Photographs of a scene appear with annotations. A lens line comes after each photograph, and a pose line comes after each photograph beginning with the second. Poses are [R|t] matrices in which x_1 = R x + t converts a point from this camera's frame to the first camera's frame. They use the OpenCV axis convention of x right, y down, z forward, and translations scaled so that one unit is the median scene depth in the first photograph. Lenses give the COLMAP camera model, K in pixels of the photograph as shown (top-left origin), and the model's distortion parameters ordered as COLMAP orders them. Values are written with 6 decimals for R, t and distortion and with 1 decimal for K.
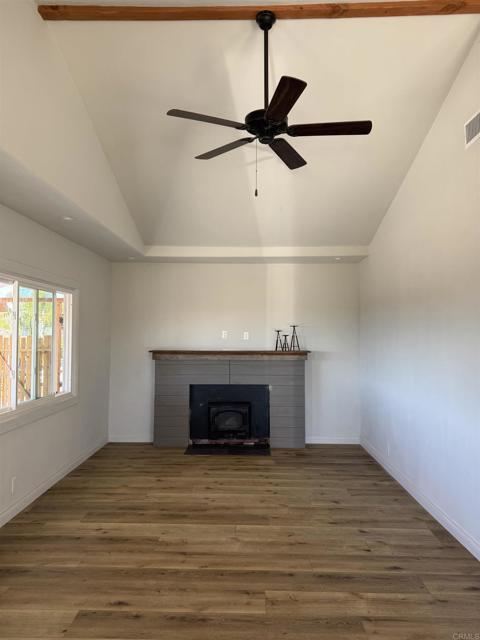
lens RADIAL K [[451.6, 0, 241.4], [0, 451.6, 323.4], [0, 0, 1]] dist [0.076473, -0.073354]
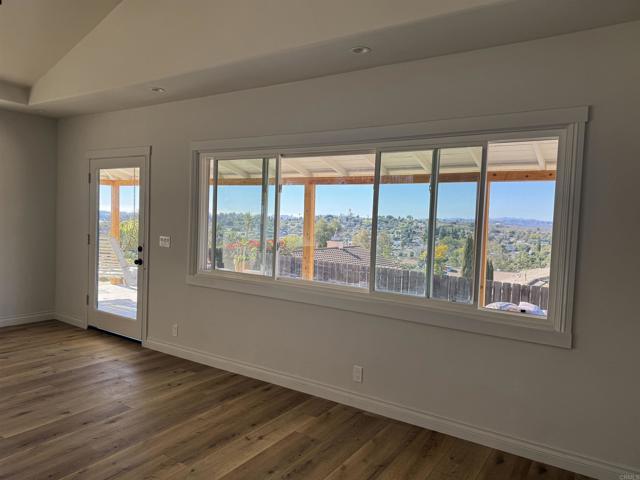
lens RADIAL K [[451.6, 0, 319.8], [0, 451.6, 242.7], [0, 0, 1]] dist [0.076473, -0.073354]
pose [[-0.541518, 0.022619, -0.840385, 0.330637], [-0.016563, 0.999157, 0.037565, 0.062814], [0.840526, 0.034262, -0.540687, 1.560453]]
